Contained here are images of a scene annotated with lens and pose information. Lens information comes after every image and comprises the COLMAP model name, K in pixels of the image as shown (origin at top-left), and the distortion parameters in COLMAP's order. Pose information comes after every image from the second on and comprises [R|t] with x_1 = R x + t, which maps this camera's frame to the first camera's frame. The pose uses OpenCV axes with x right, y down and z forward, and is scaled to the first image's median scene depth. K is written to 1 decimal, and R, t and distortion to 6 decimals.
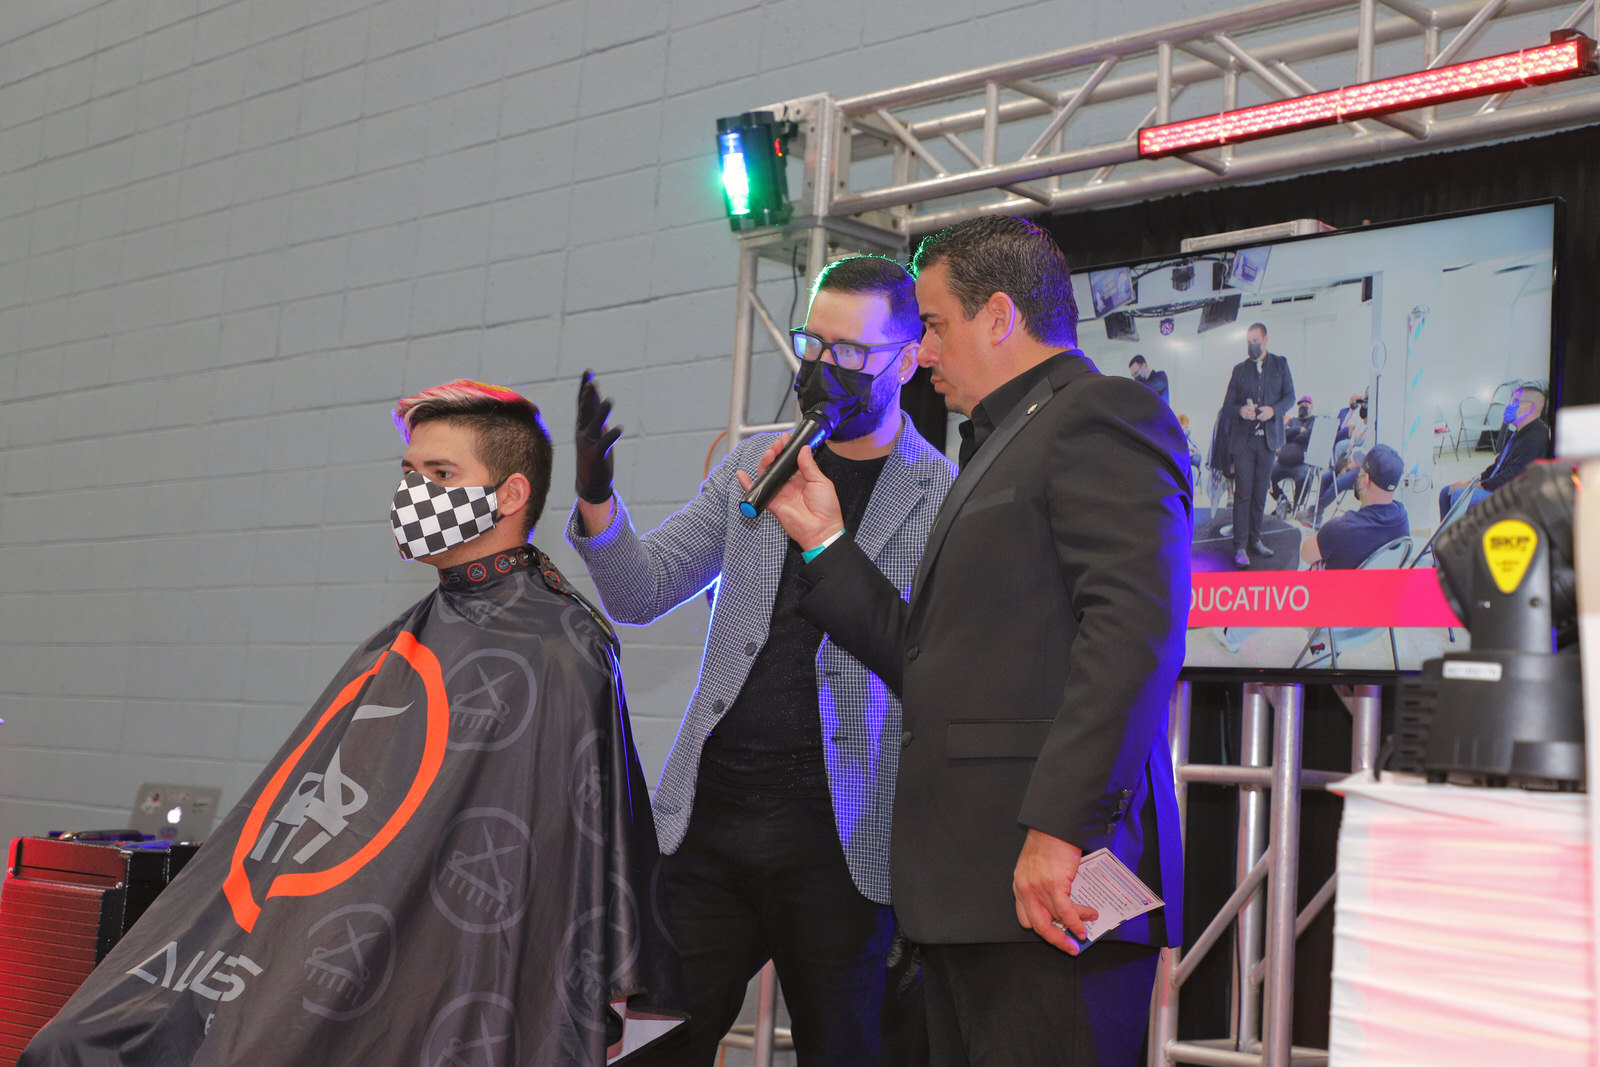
lens RADIAL K [[2309.7, 0, 800.0], [0, 2309.7, 533.5], [0, 0, 1]] dist [0.023098, -0.041955]
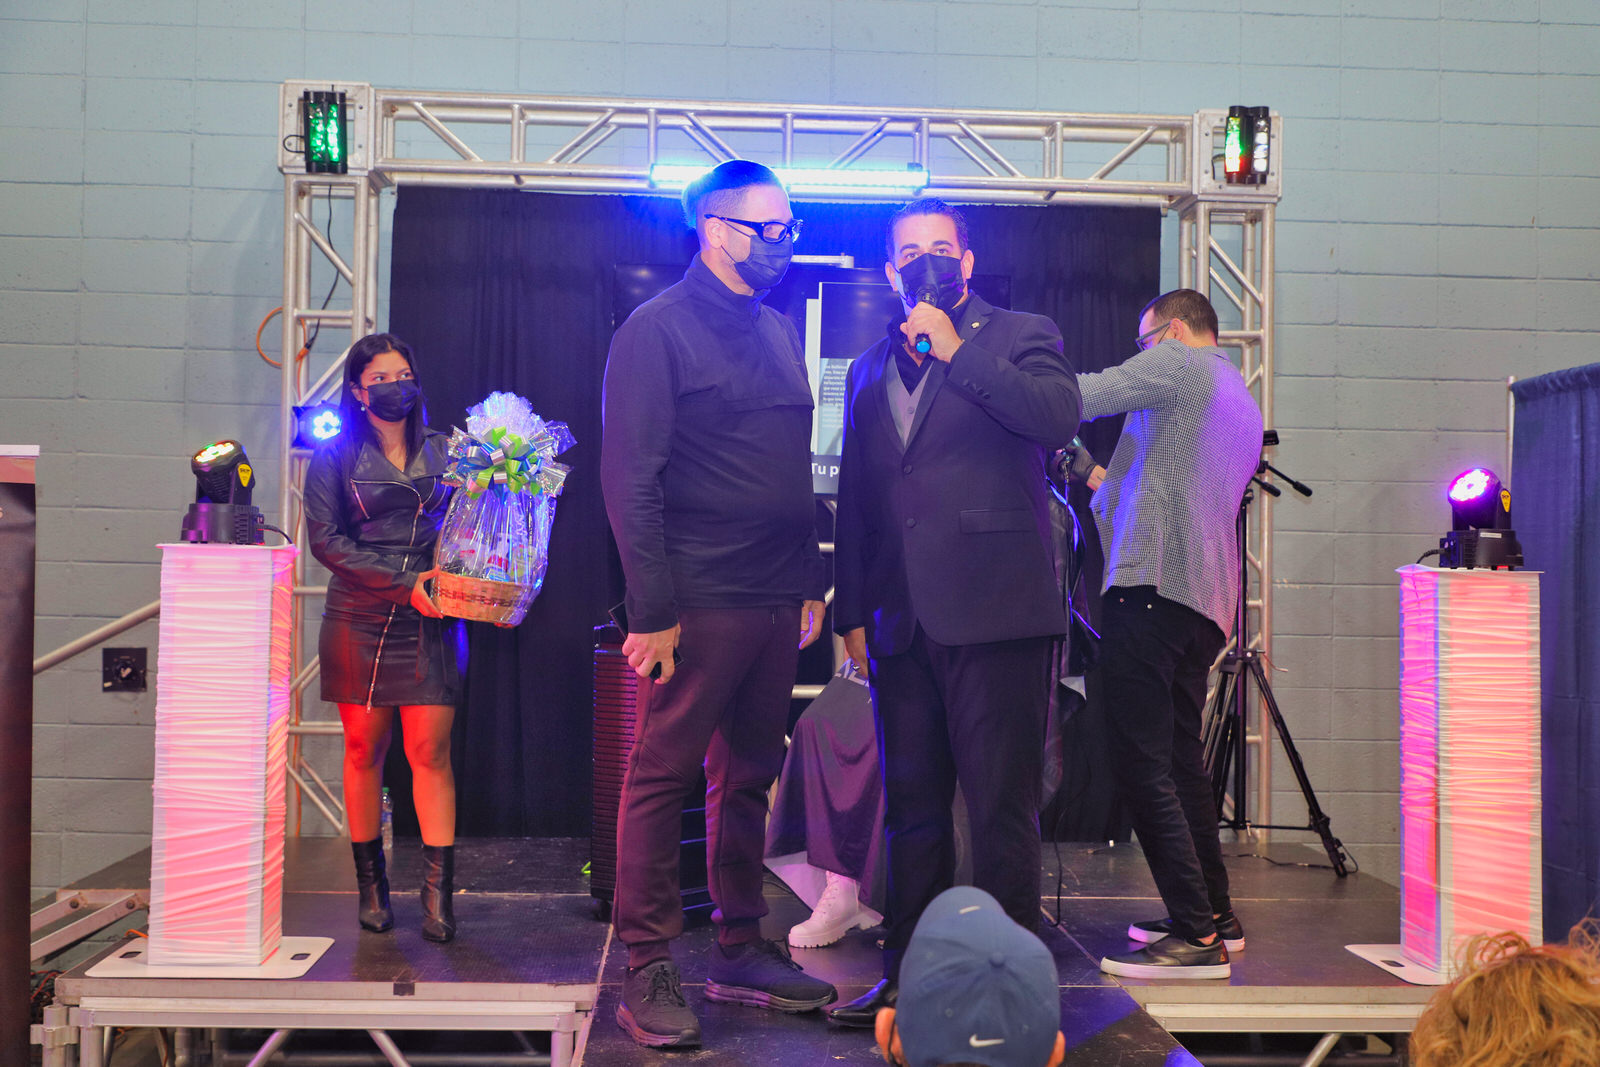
lens RADIAL K [[1923.2, 0, 814.6], [0, 1923.2, 532.2], [0, 0, 1]] dist [0.014426, 0.019807]
pose [[0.657608, -0.035233, 0.752536, -0.629604], [-0.060050, 0.993276, 0.098980, -0.041878], [-0.750963, -0.110280, 0.651071, -0.019290]]
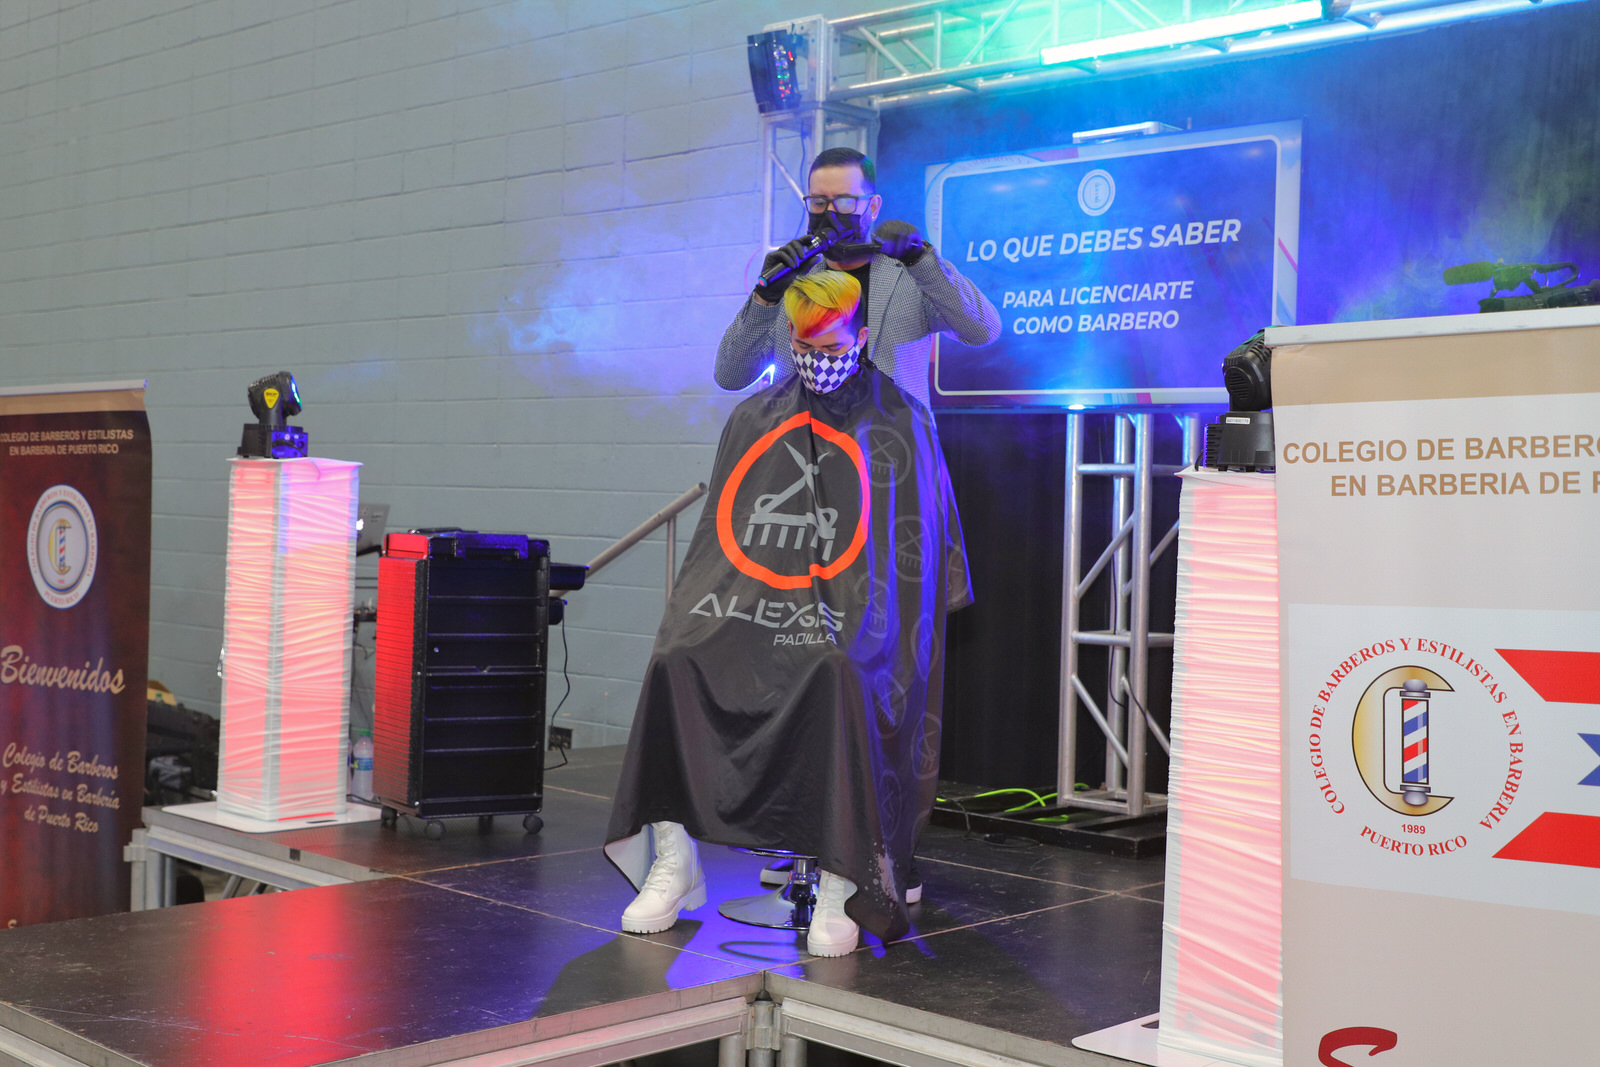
lens RADIAL K [[1956.6, 0, 775.4], [0, 1956.6, 526.2], [0, 0, 1]] dist [0.002099, 0.022090]
pose [[0.998900, -0.037076, 0.028715, -0.057130], [0.033132, 0.991299, 0.127388, -0.025188], [-0.033189, -0.126296, 0.991437, -0.232088]]
